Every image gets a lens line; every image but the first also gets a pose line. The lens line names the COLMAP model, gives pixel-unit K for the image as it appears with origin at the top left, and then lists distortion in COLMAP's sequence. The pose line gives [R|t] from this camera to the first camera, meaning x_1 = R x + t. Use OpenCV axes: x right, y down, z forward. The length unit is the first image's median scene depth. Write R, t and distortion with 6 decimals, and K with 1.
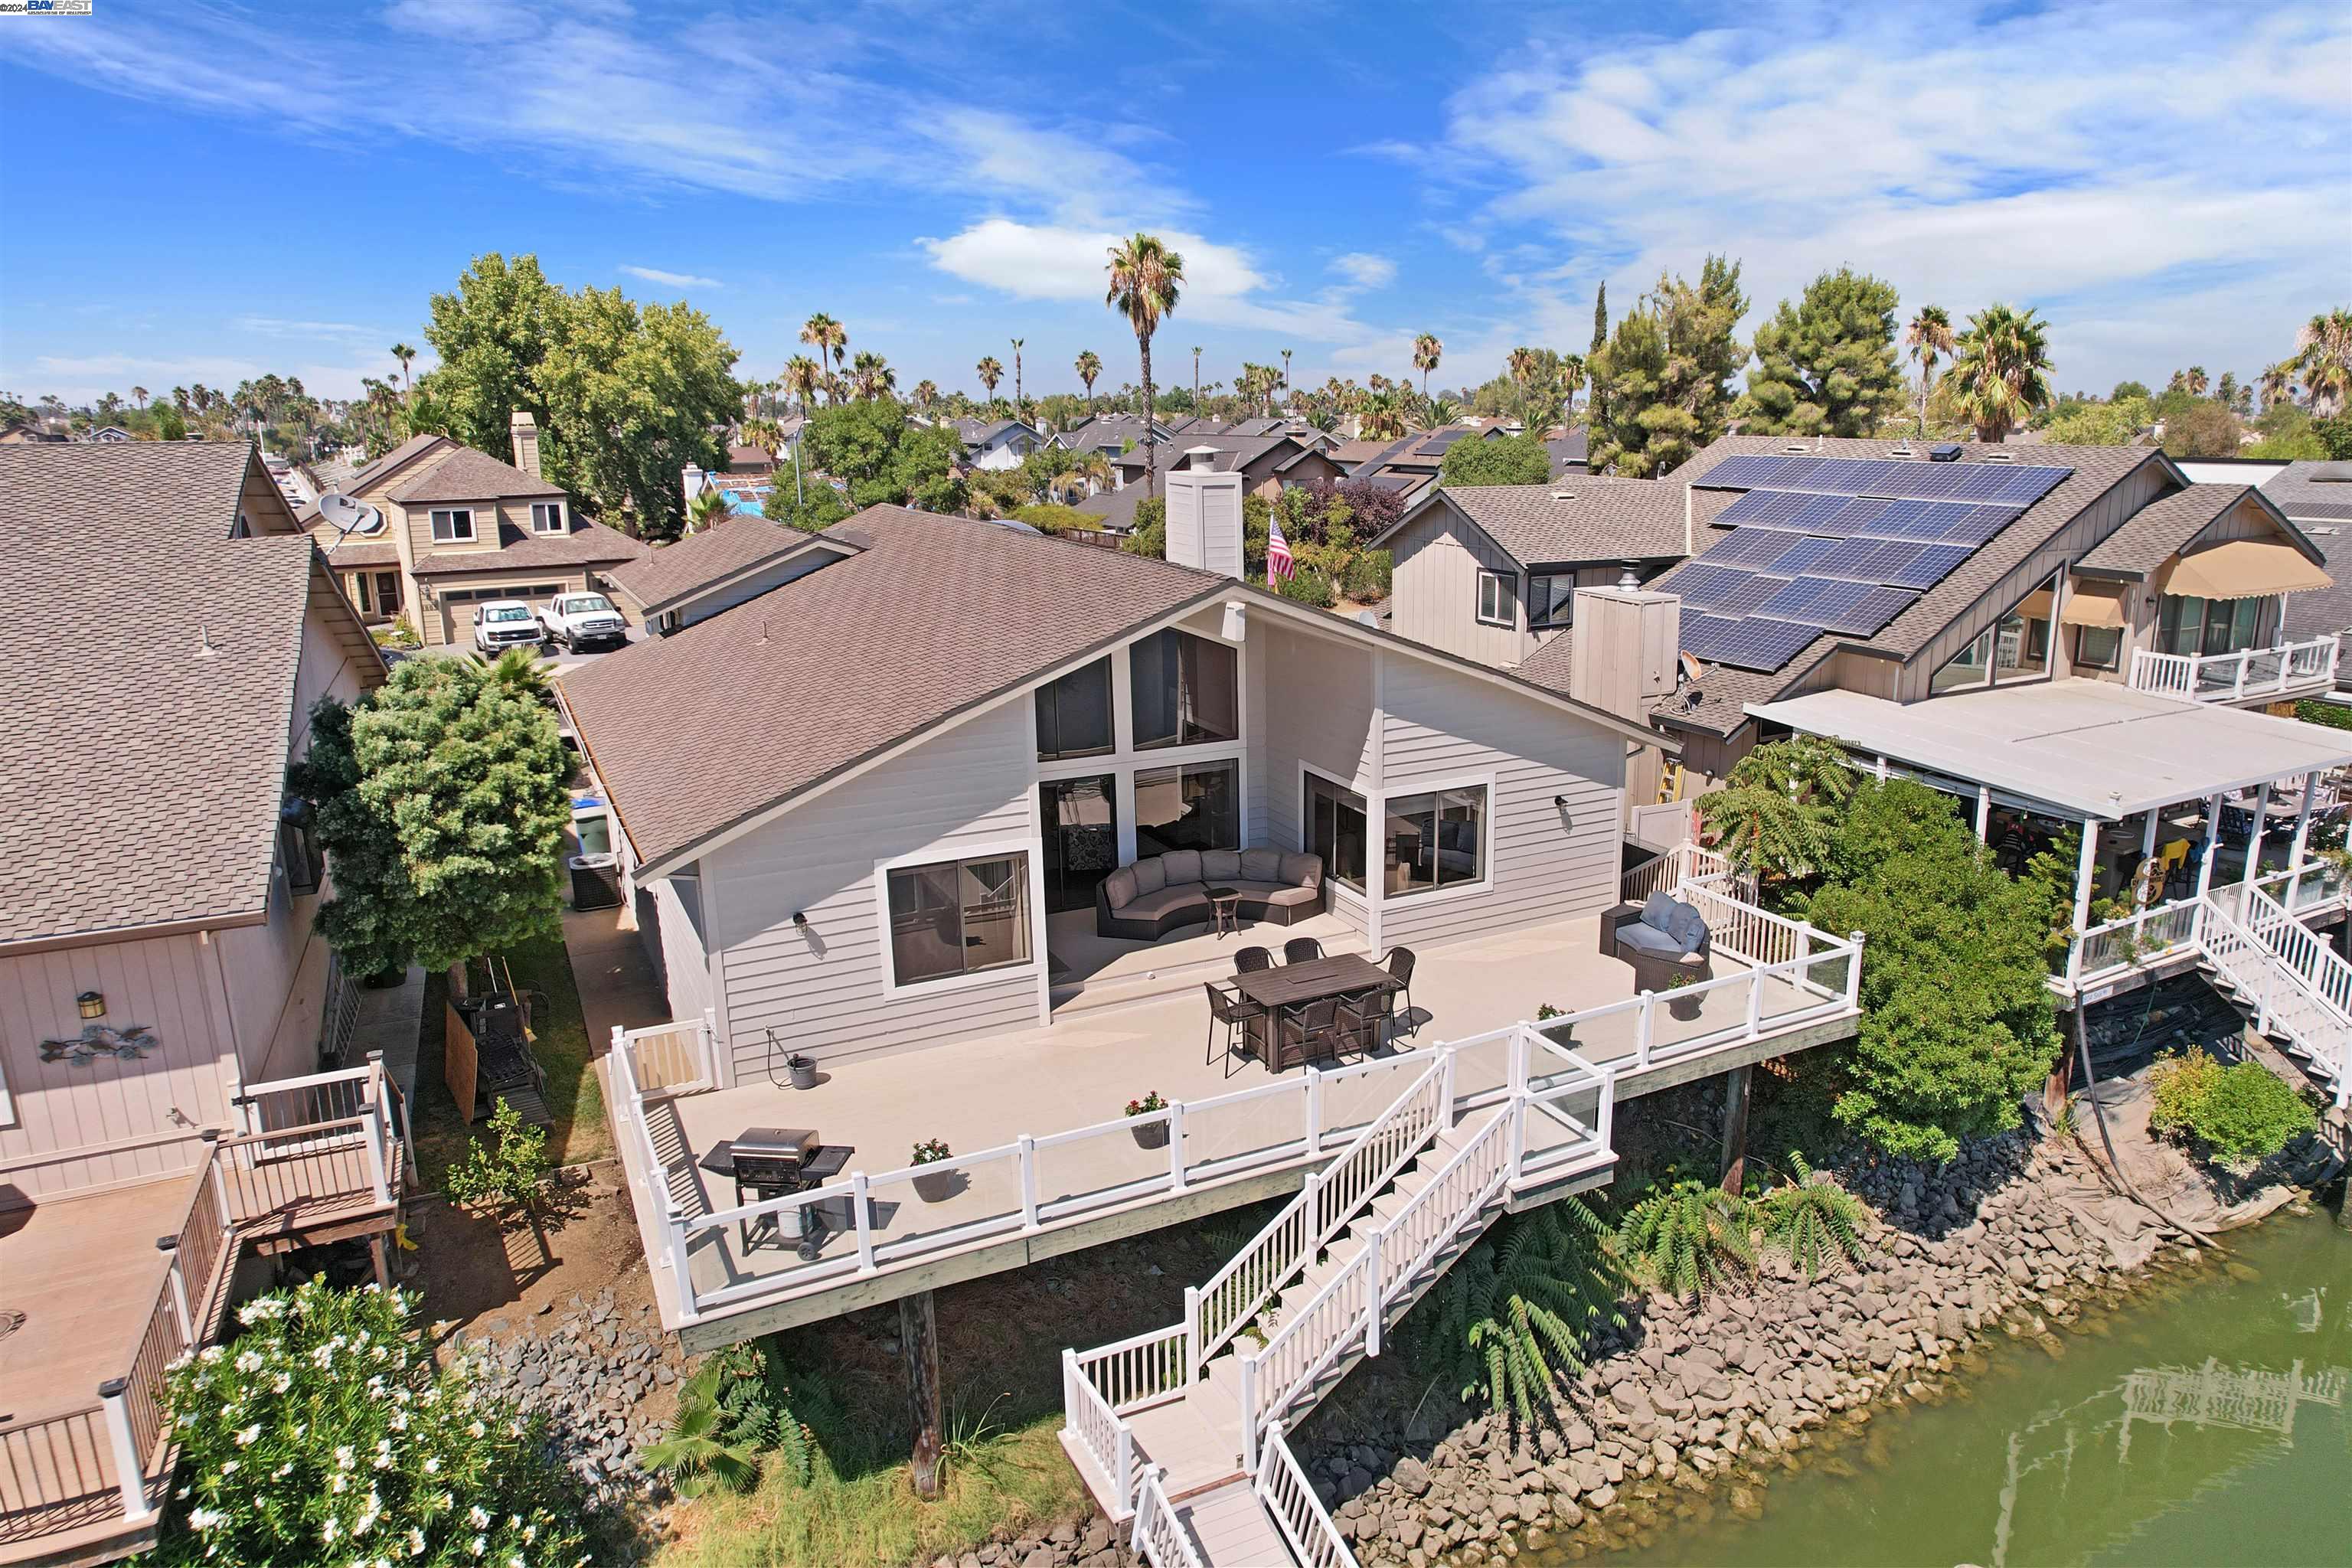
lens RADIAL K [[1475.2, 0, 1176.0], [0, 1475.2, 784.0], [0, 0, 1]] dist [-0.071504, 0.064898]
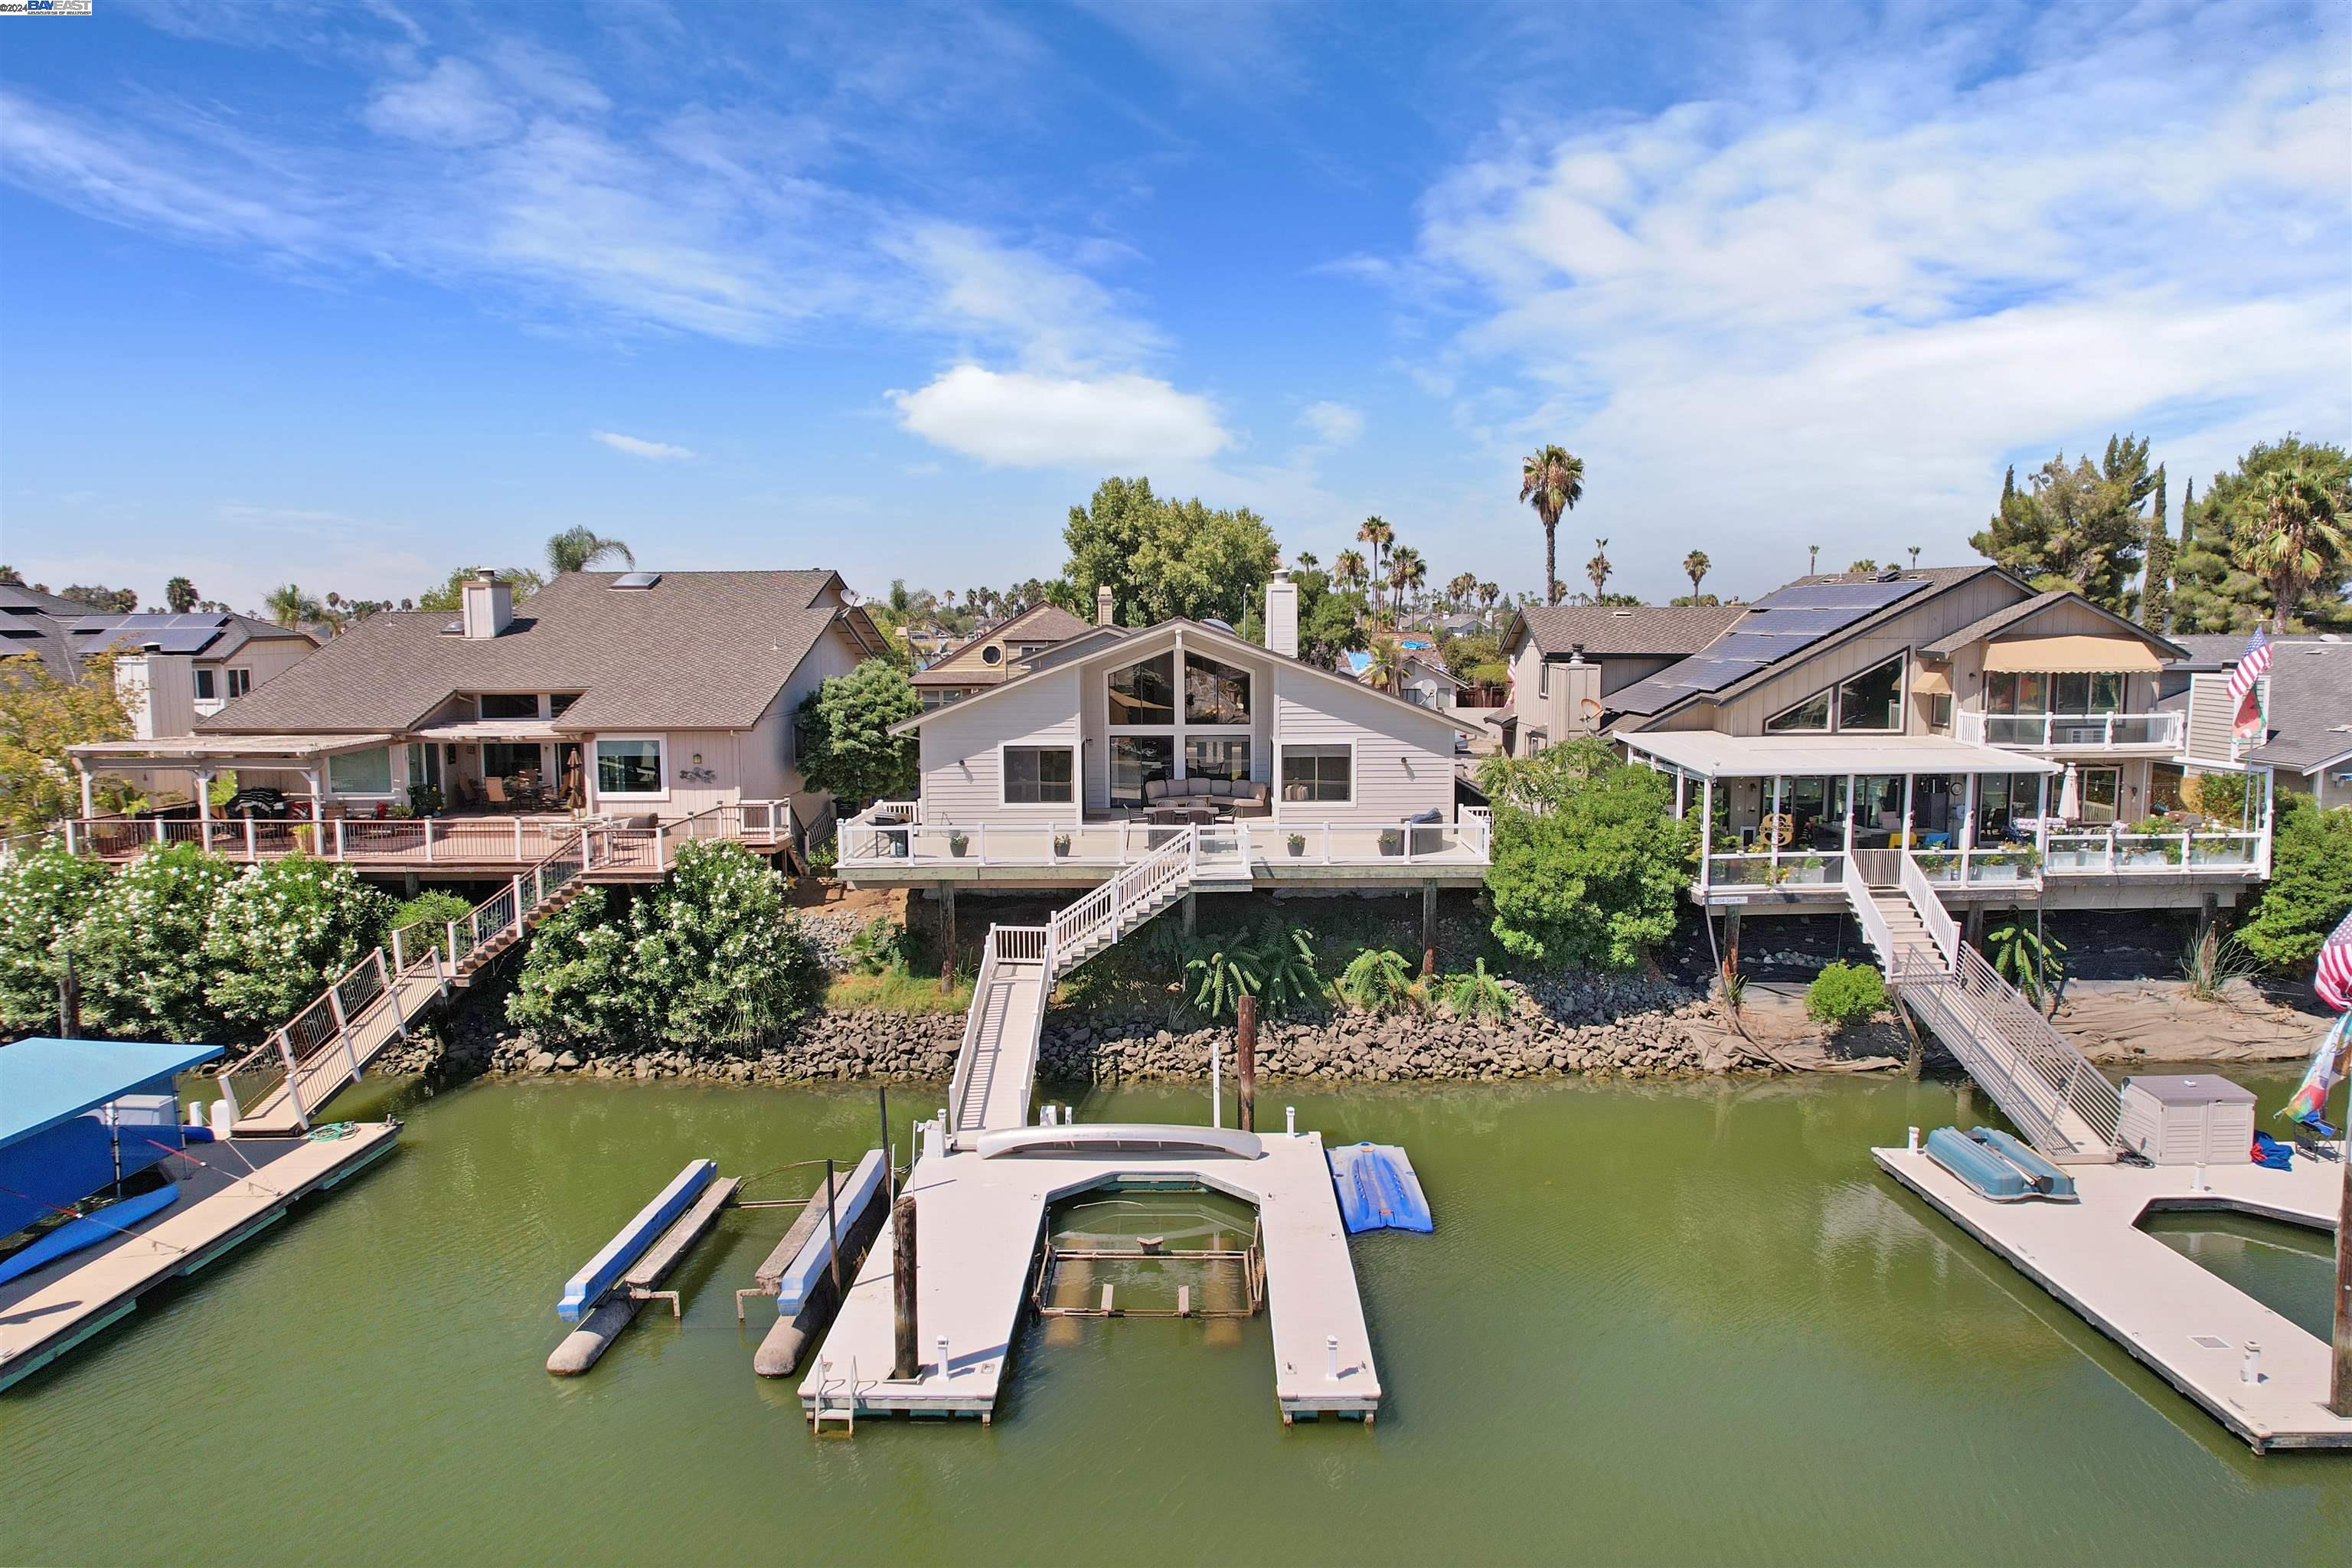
lens RADIAL K [[1475.2, 0, 1176.0], [0, 1475.2, 784.0], [0, 0, 1]] dist [-0.071504, 0.064898]
pose [[0.892957, 0.049414, -0.447422, 0.268187], [-0.110446, 0.987625, -0.111351, 0.087601], [0.436382, 0.148848, 0.887364, -0.214385]]
